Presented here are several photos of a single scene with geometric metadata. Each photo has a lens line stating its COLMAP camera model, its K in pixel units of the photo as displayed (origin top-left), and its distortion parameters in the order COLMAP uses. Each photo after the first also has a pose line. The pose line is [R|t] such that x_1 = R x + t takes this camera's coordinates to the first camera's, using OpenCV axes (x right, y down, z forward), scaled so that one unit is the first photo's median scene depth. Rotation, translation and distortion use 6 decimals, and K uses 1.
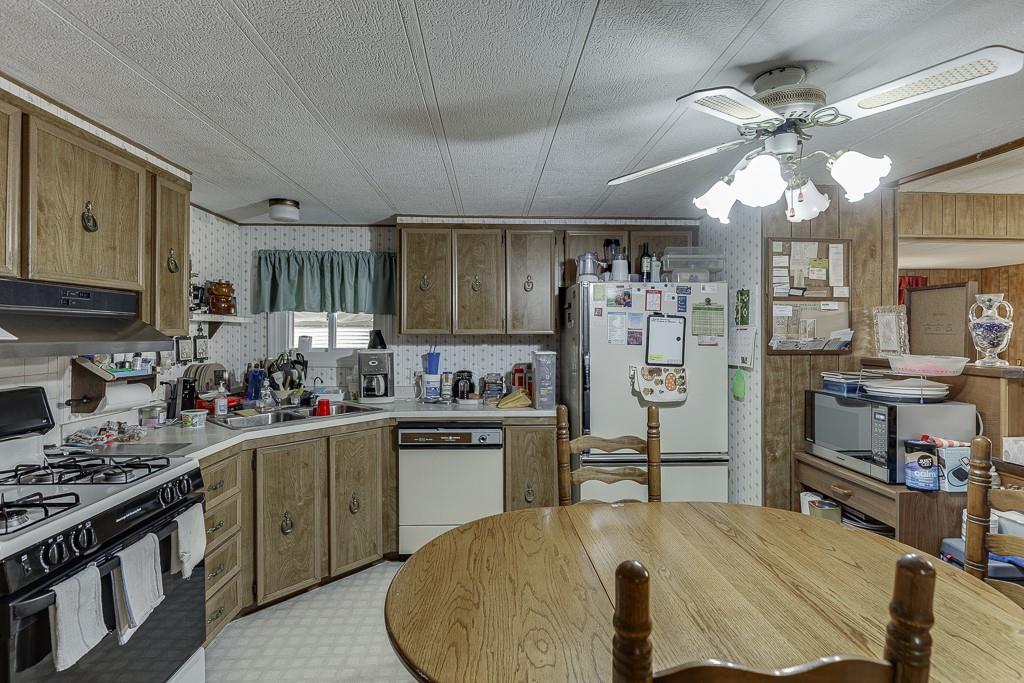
lens RADIAL K [[502.2, 0, 513.5], [0, 502.2, 327.2], [0, 0, 1]] dist [-0.004761, -0.000910]
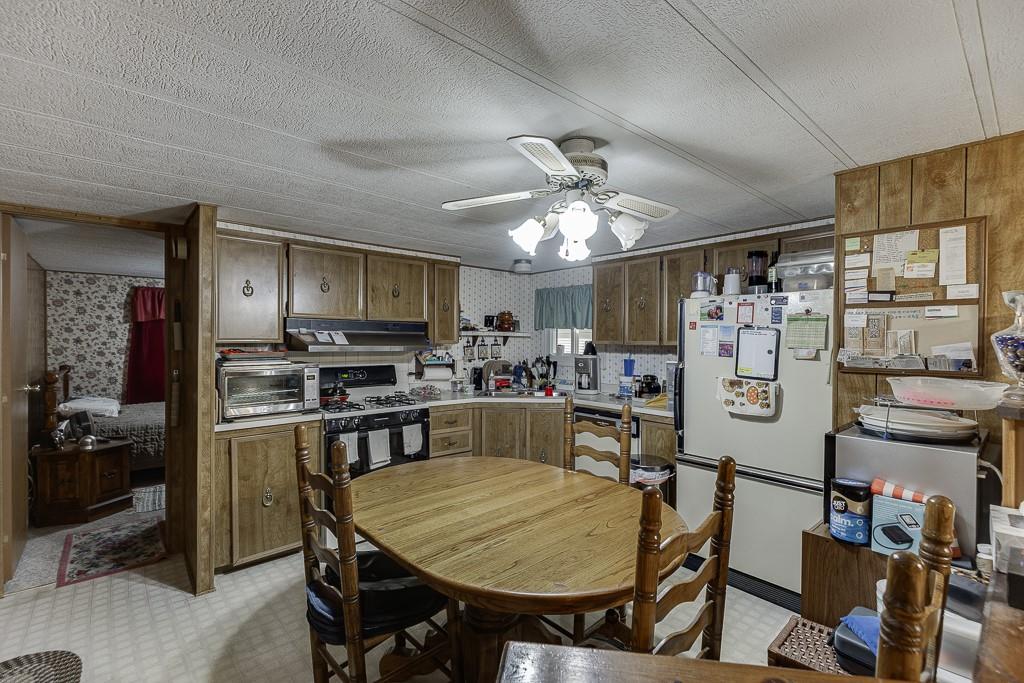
lens RADIAL K [[455.9, 0, 519.4], [0, 455.9, 343.9], [0, 0, 1]] dist [0.003658, -0.000528]
pose [[0.632379, 0.009215, -0.774605, 0.758279], [0.000718, 0.999922, 0.012482, -0.003556], [0.774659, -0.008450, 0.632323, 0.083206]]
